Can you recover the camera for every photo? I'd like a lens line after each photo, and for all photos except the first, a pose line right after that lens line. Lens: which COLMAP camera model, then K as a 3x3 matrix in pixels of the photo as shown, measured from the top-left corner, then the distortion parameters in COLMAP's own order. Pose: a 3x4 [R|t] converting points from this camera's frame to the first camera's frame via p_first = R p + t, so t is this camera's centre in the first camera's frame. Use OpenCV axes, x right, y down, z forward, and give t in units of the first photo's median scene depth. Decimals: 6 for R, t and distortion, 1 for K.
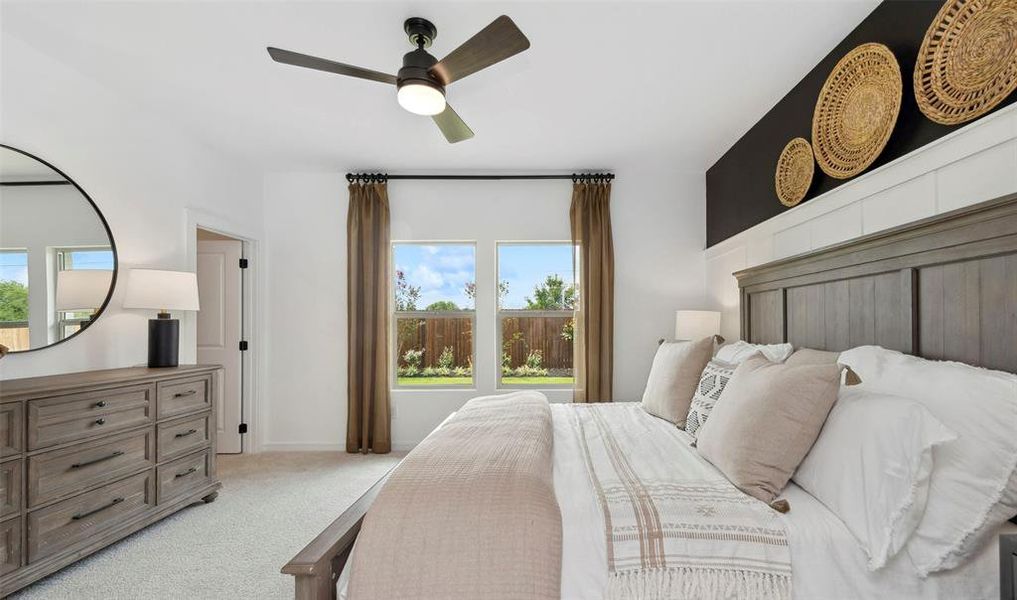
lens RADIAL K [[437.3, 0, 550.3], [0, 437.3, 323.4], [0, 0, 1]] dist [0.000288, -0.000307]
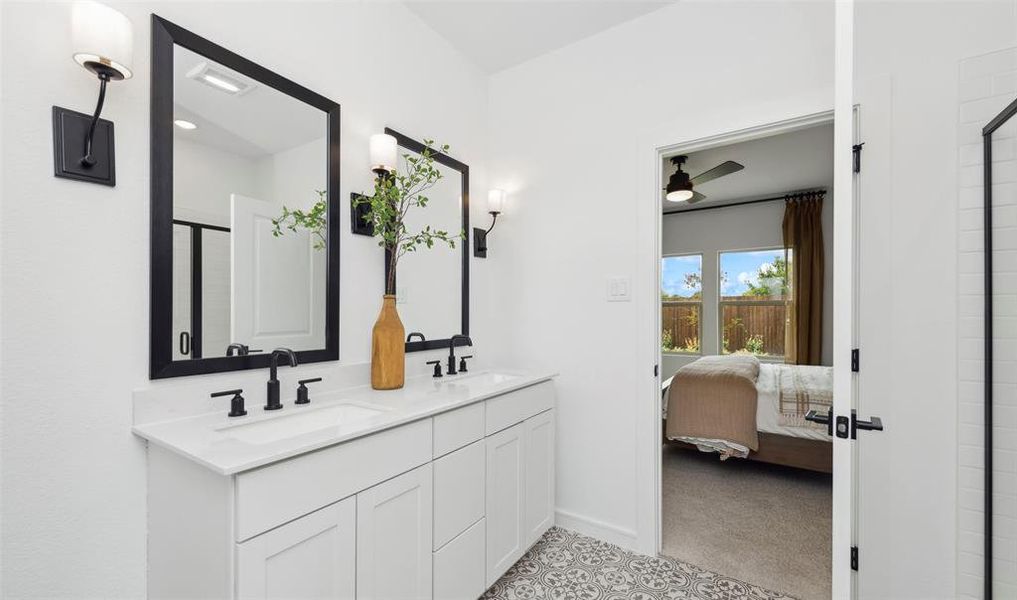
lens RADIAL K [[411.3, 0, 497.8], [0, 411.3, 314.8], [0, 0, 1]] dist [0.008227, -0.000345]
pose [[0.826151, 0.004019, -0.563434, 0.039480], [0.002999, 0.999929, 0.011530, -0.001386], [0.563440, -0.011215, 0.826081, -0.526572]]
